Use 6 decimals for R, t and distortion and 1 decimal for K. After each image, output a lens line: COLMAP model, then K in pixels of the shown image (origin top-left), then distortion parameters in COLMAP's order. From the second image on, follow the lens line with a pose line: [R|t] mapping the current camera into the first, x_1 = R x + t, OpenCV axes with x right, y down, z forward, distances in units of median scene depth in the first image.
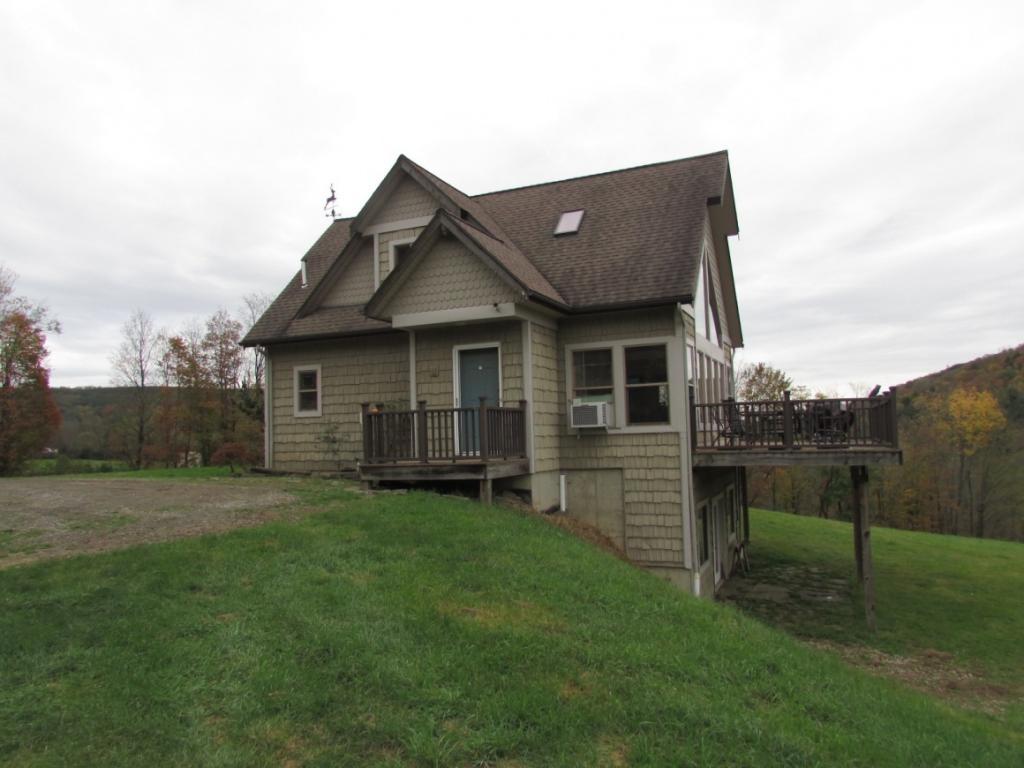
lens RADIAL K [[732.8, 0, 513.0], [0, 732.8, 387.9], [0, 0, 1]] dist [-0.021576, 0.002385]
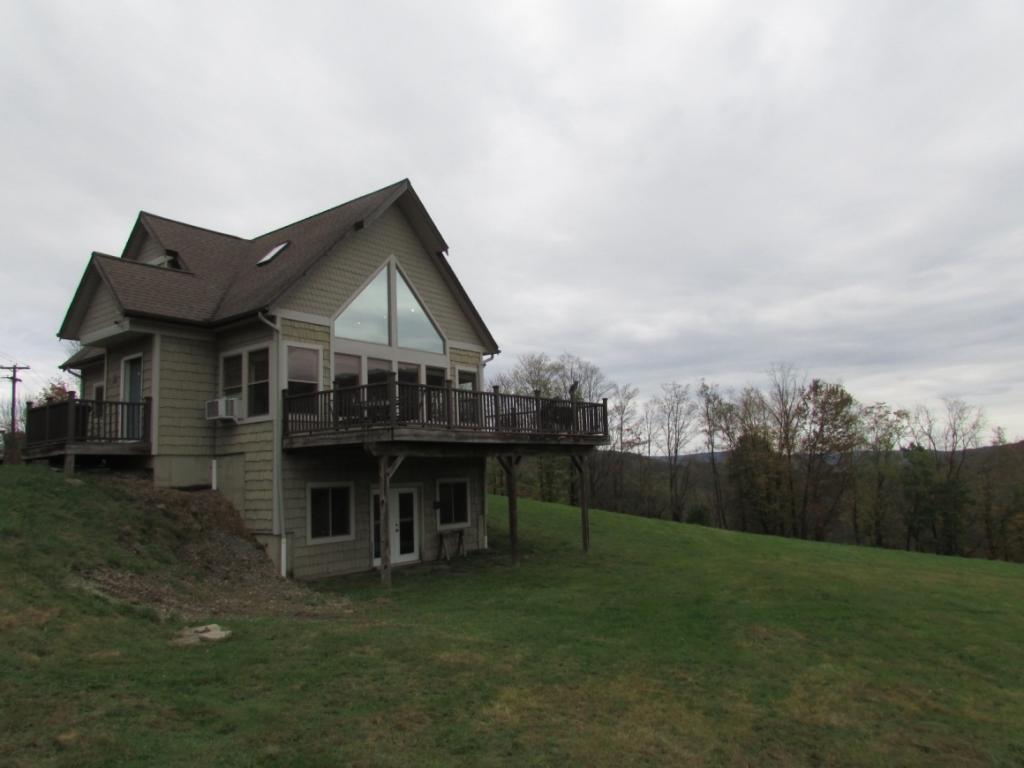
lens RADIAL K [[732.8, 0, 513.0], [0, 732.8, 387.9], [0, 0, 1]] dist [-0.021576, 0.002385]
pose [[0.973137, -0.038160, -0.227044, 0.627987], [0.027061, 0.998291, -0.051798, 0.057328], [0.228633, 0.044263, 0.972506, -0.052367]]
